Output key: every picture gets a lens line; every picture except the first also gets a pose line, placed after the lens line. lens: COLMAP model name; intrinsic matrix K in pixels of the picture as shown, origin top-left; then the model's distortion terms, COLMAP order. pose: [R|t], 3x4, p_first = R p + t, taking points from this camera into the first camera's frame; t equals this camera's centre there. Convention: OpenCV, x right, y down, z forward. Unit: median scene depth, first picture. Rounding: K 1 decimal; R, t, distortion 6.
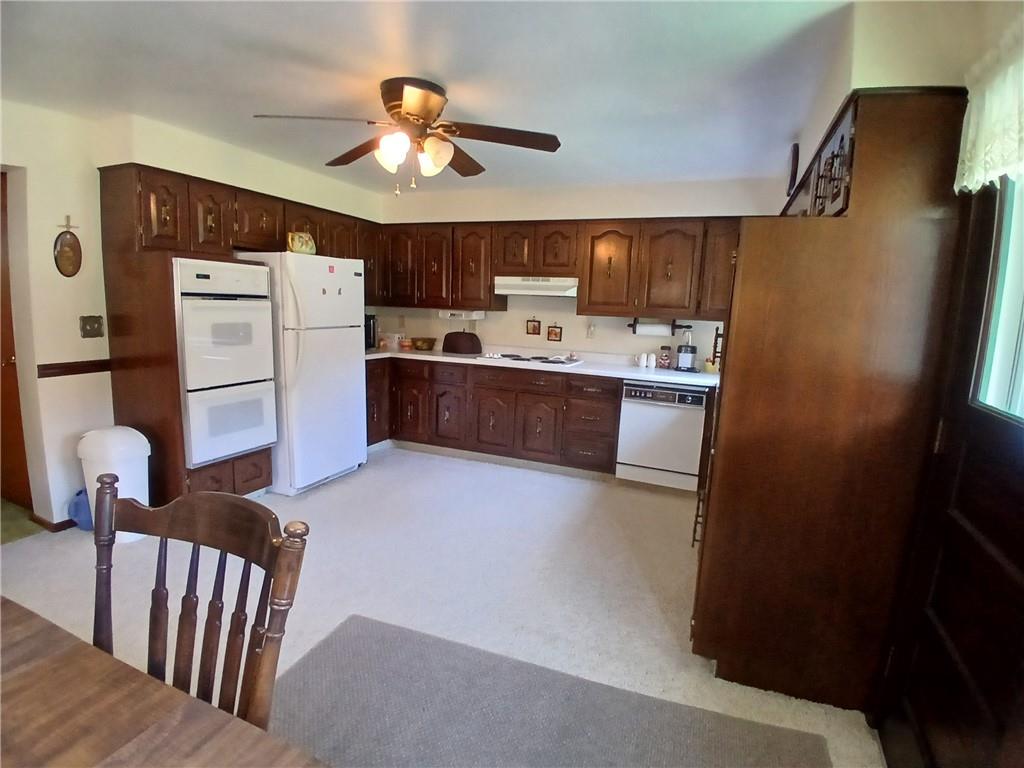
lens RADIAL K [[513.2, 0, 516.9], [0, 513.2, 390.7], [0, 0, 1]] dist [0.004538, -0.045211]
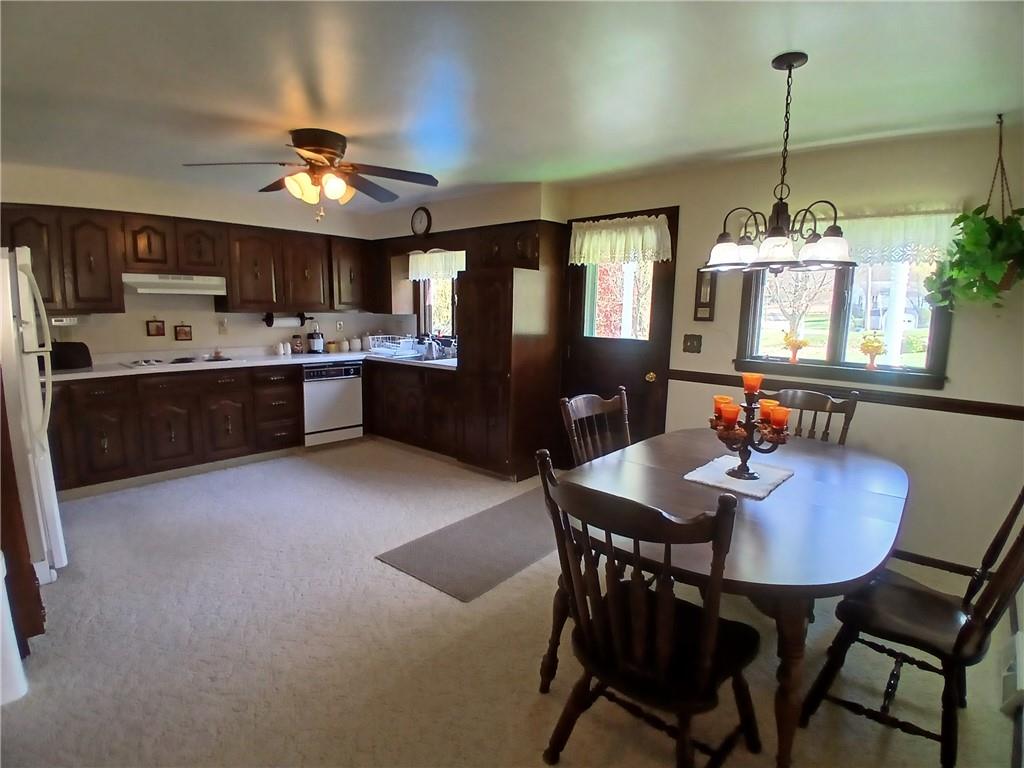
lens RADIAL K [[513.2, 0, 516.9], [0, 513.2, 390.7], [0, 0, 1]] dist [0.004538, -0.045211]
pose [[0.335142, -0.182787, 0.924267, -0.693590], [0.151039, 0.978736, 0.138792, -0.048614], [-0.929982, 0.093085, 0.355624, 0.098760]]
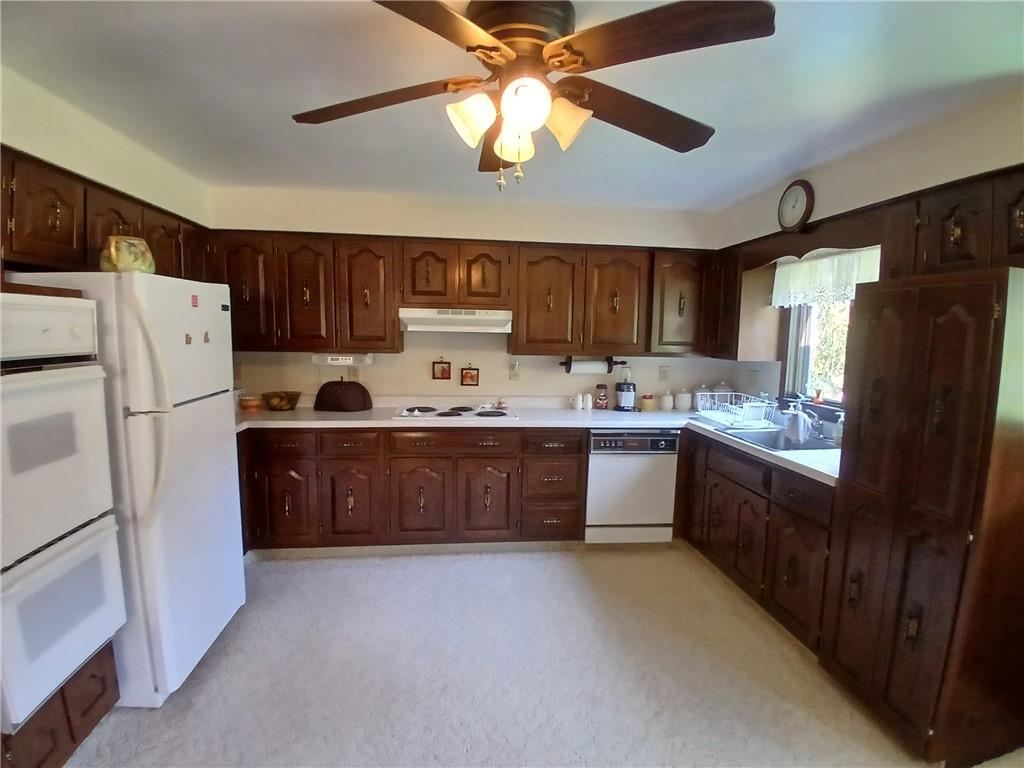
lens RADIAL K [[513.2, 0, 516.9], [0, 513.2, 390.7], [0, 0, 1]] dist [0.004538, -0.045211]
pose [[0.876848, -0.077239, 0.474522, -0.279737], [0.095188, 0.995363, -0.013877, -0.079293], [-0.471250, 0.057337, 0.880134, 0.275785]]
